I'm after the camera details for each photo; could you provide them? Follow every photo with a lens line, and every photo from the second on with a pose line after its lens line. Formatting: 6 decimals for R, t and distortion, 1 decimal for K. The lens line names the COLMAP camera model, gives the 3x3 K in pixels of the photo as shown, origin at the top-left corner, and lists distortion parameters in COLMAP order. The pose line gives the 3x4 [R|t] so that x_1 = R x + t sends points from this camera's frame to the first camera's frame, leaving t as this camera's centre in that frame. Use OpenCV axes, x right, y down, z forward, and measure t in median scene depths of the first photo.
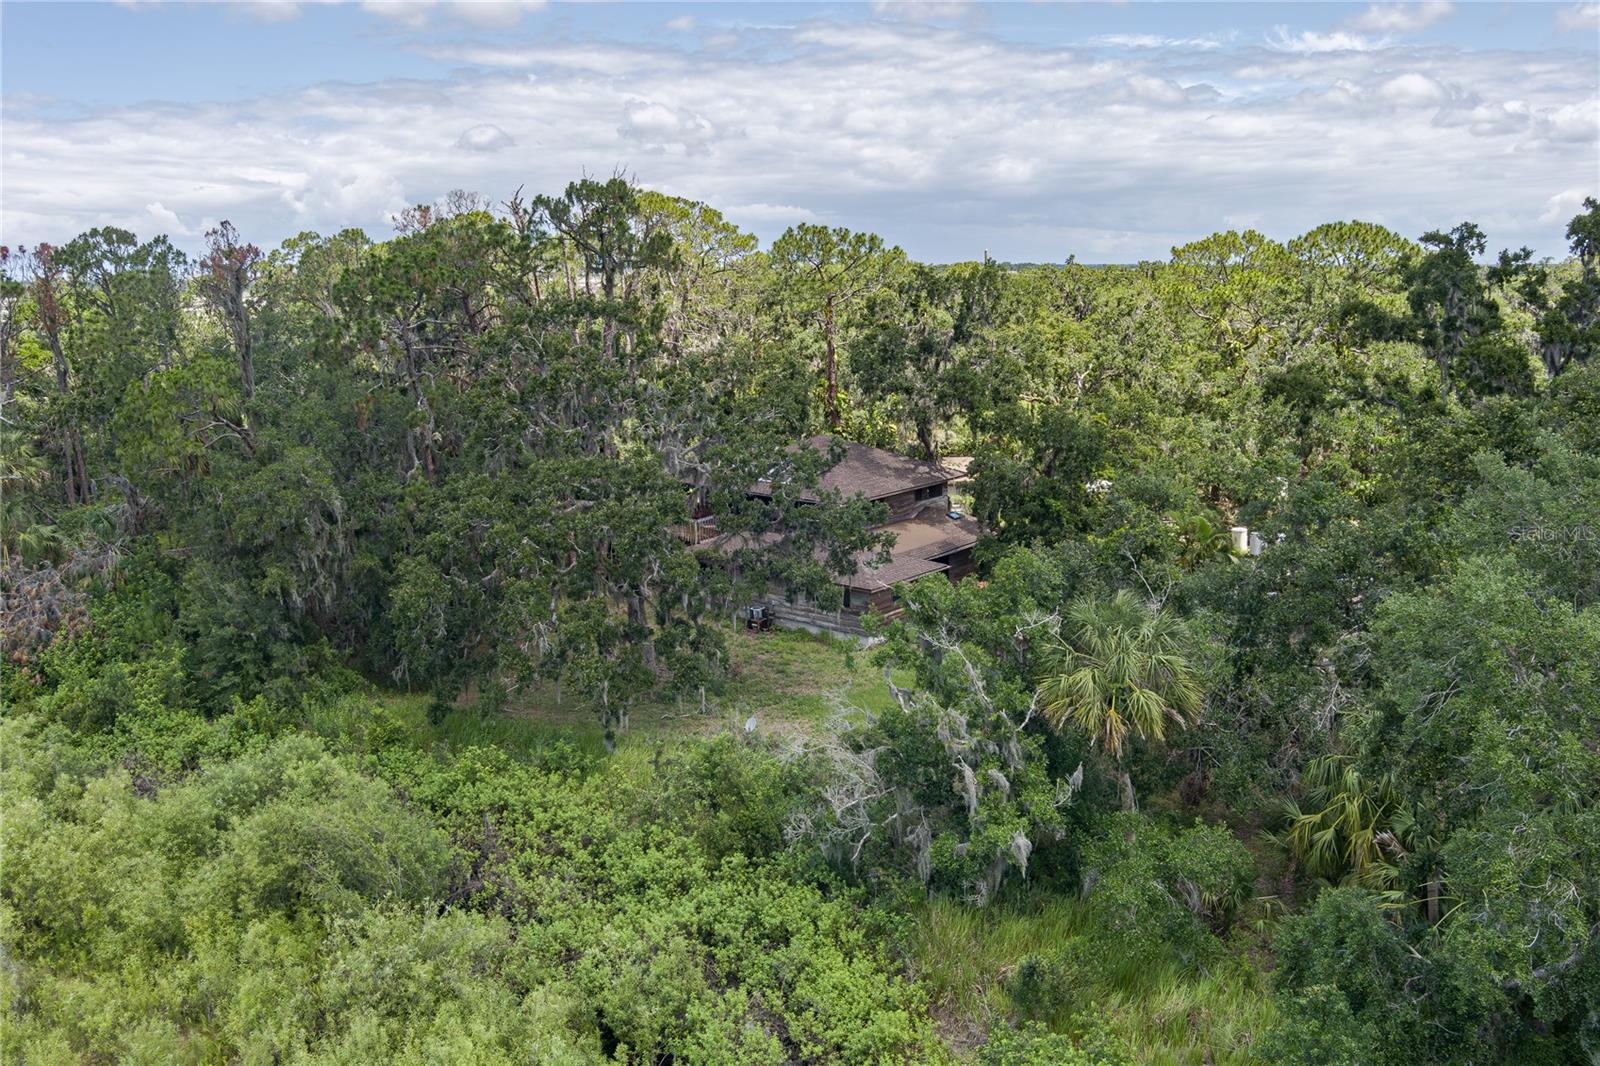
lens RADIAL K [[1310.6, 0, 805.4], [0, 1310.6, 528.2], [0, 0, 1]] dist [-0.089632, 0.053650]
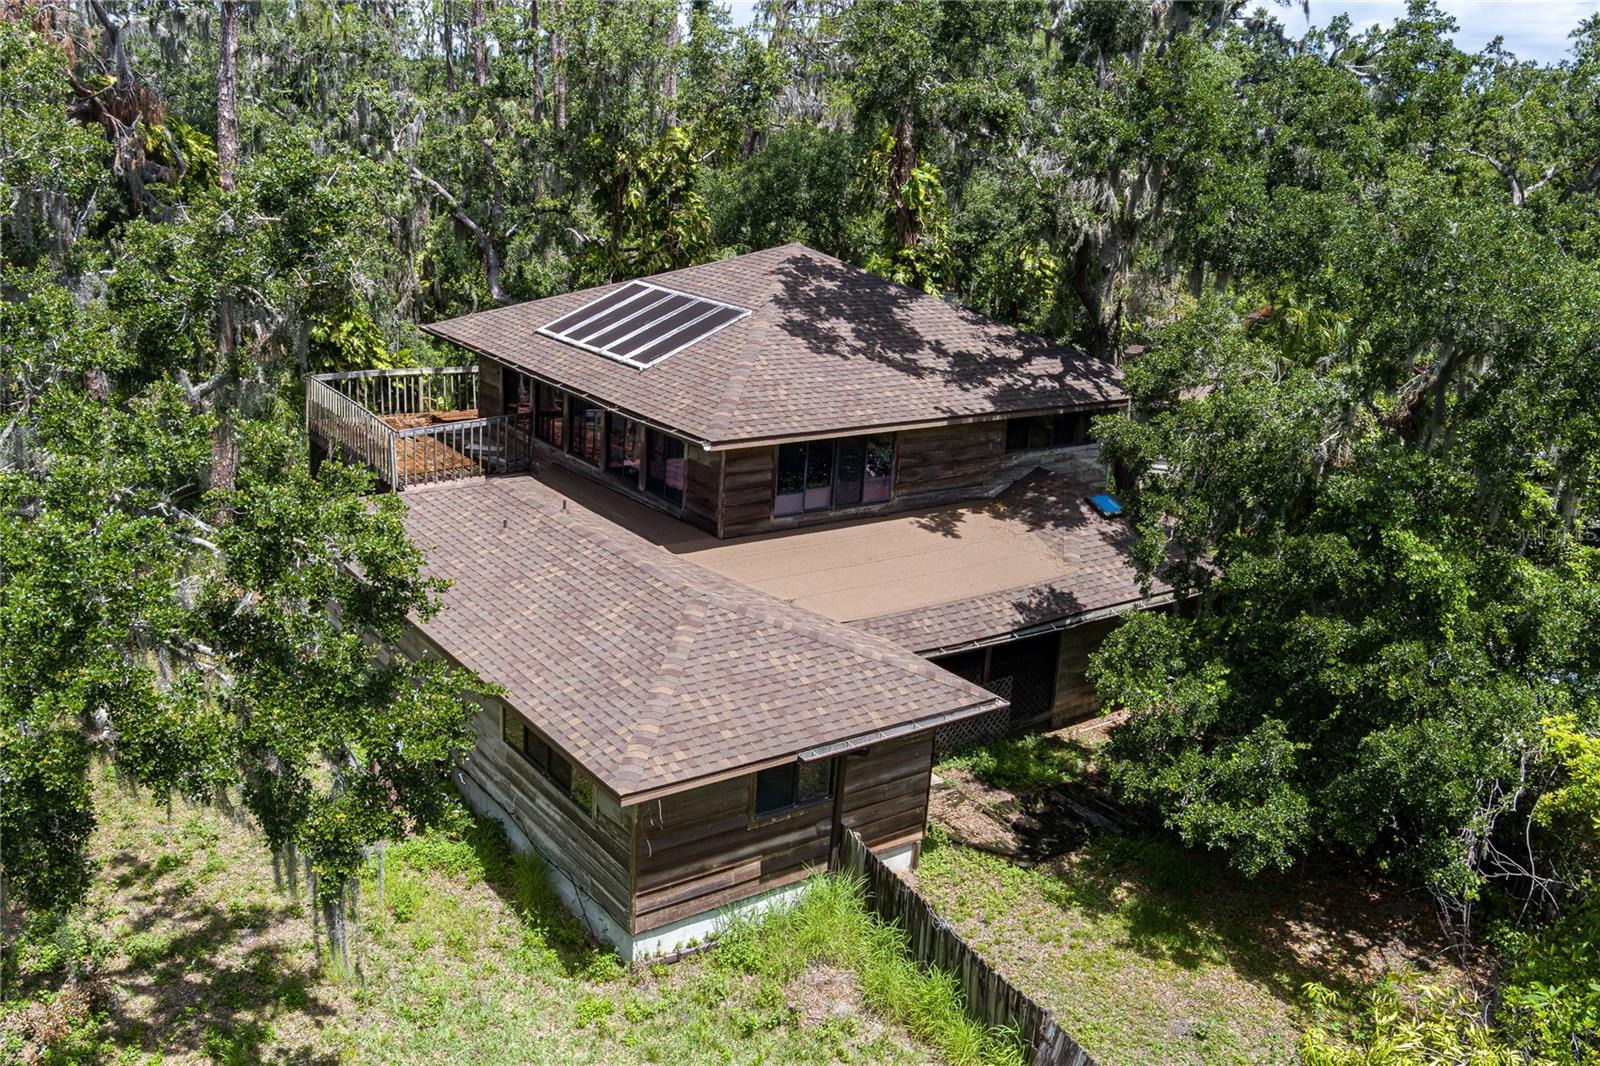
lens RADIAL K [[1310.6, 0, 805.4], [0, 1310.6, 528.2], [0, 0, 1]] dist [-0.089632, 0.053650]
pose [[0.964334, 0.145206, -0.221302, 0.114359], [-0.123725, 0.986412, 0.108091, -0.032168], [0.233990, -0.076856, 0.969196, 0.642494]]
